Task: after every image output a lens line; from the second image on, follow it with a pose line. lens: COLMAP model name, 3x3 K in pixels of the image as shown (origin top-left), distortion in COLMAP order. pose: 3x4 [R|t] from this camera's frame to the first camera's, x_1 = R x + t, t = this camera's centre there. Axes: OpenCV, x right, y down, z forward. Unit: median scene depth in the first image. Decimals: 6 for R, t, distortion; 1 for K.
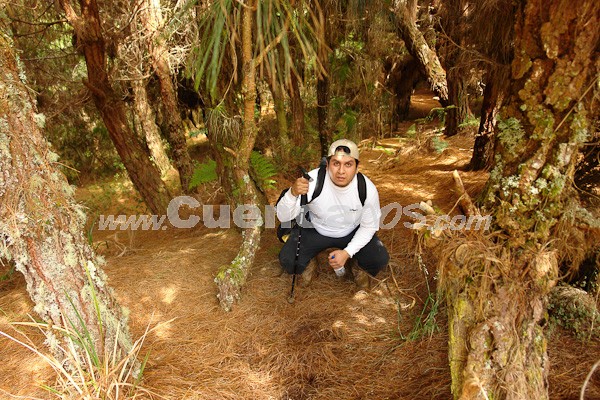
lens RADIAL K [[415.6, 0, 300.1], [0, 415.6, 197.8], [0, 0, 1]] dist [-0.094838, 0.059117]
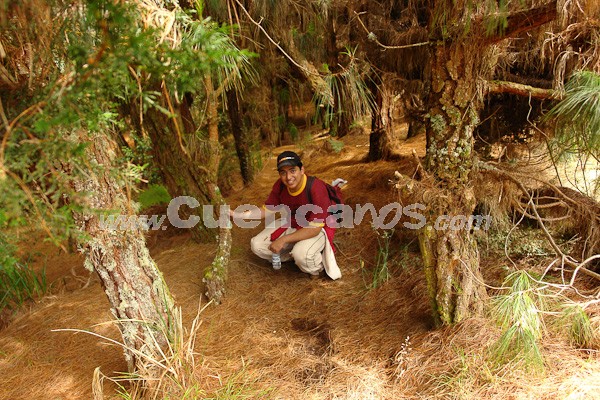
lens RADIAL K [[415.6, 0, 299.9], [0, 415.6, 198.0], [0, 0, 1]] dist [-0.094838, 0.059117]
pose [[0.948497, -0.159181, 0.273889, -0.544391], [0.168294, 0.985687, -0.009945, 0.067159], [-0.268386, 0.055526, 0.961710, -0.478560]]
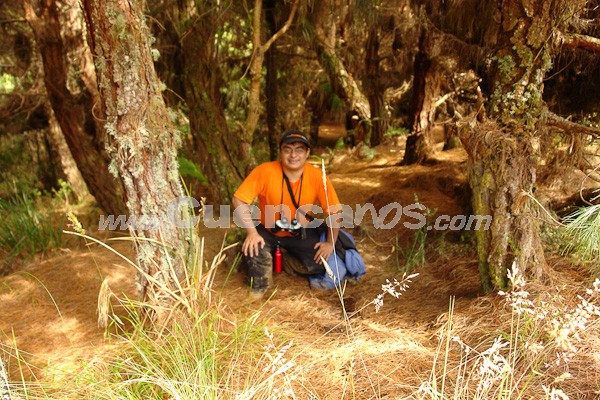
lens RADIAL K [[415.6, 0, 301.4], [0, 415.6, 197.3], [0, 0, 1]] dist [-0.094838, 0.059117]
pose [[0.970643, -0.034922, 0.237977, -0.631646], [0.055921, 0.995057, -0.082065, 0.425662], [-0.233935, 0.092964, 0.967798, -0.282773]]
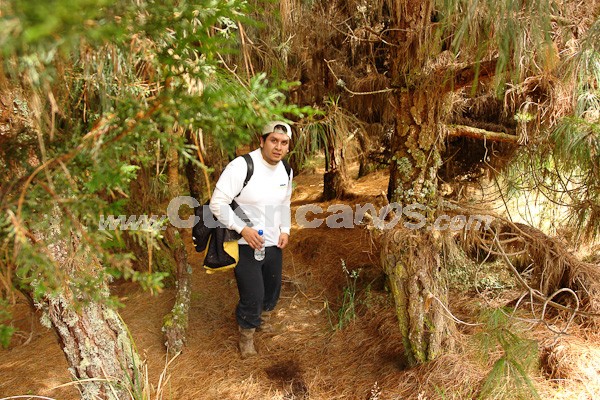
lens RADIAL K [[415.6, 0, 300.2], [0, 415.6, 198.2], [0, 0, 1]] dist [-0.094838, 0.059117]
pose [[0.901790, -0.147172, 0.406343, -0.633671], [0.194738, 0.977745, -0.078053, 0.031470], [-0.385813, 0.149518, 0.910381, -0.440545]]
